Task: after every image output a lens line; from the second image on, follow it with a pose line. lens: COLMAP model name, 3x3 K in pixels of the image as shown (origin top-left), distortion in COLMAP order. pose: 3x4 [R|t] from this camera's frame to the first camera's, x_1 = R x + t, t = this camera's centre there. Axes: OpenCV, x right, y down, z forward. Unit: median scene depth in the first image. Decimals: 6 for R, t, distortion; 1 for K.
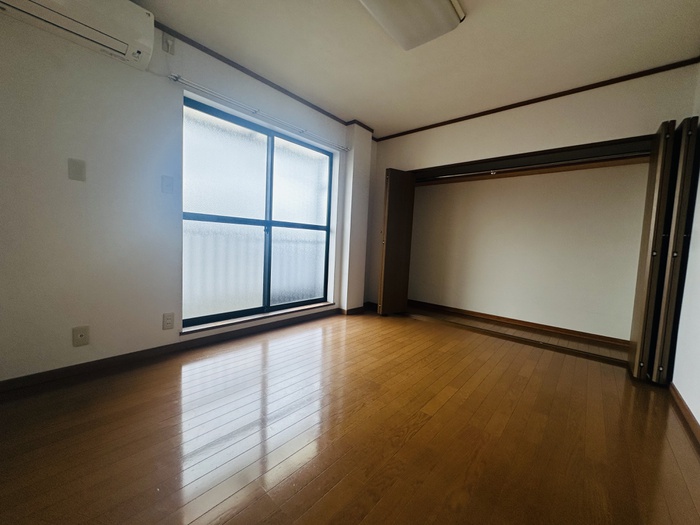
lens RADIAL K [[278.8, 0, 350.0], [0, 278.8, 262.5], [0, 0, 1]] dist [-0.002535, 0.000116]
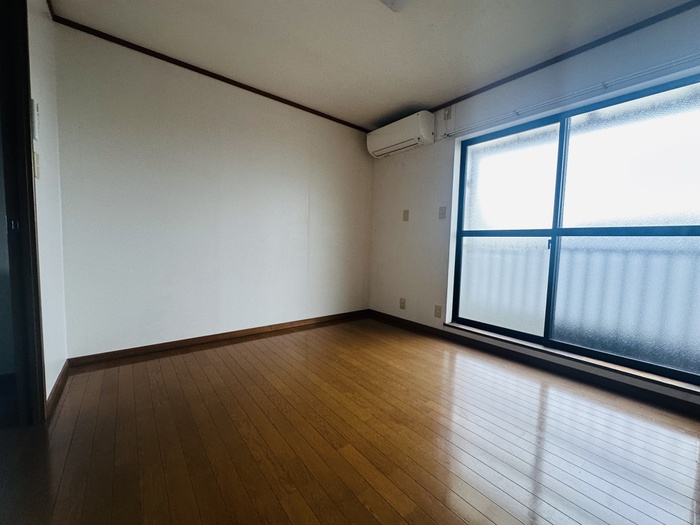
lens RADIAL K [[282.5, 0, 347.9], [0, 282.5, 264.0], [0, 0, 1]] dist [-0.002036, 0.000206]
pose [[-0.177572, 0.021244, -0.983878, 0.608077], [-0.107858, 0.993324, 0.040914, -0.022906], [0.978179, 0.113384, -0.174096, 0.595737]]
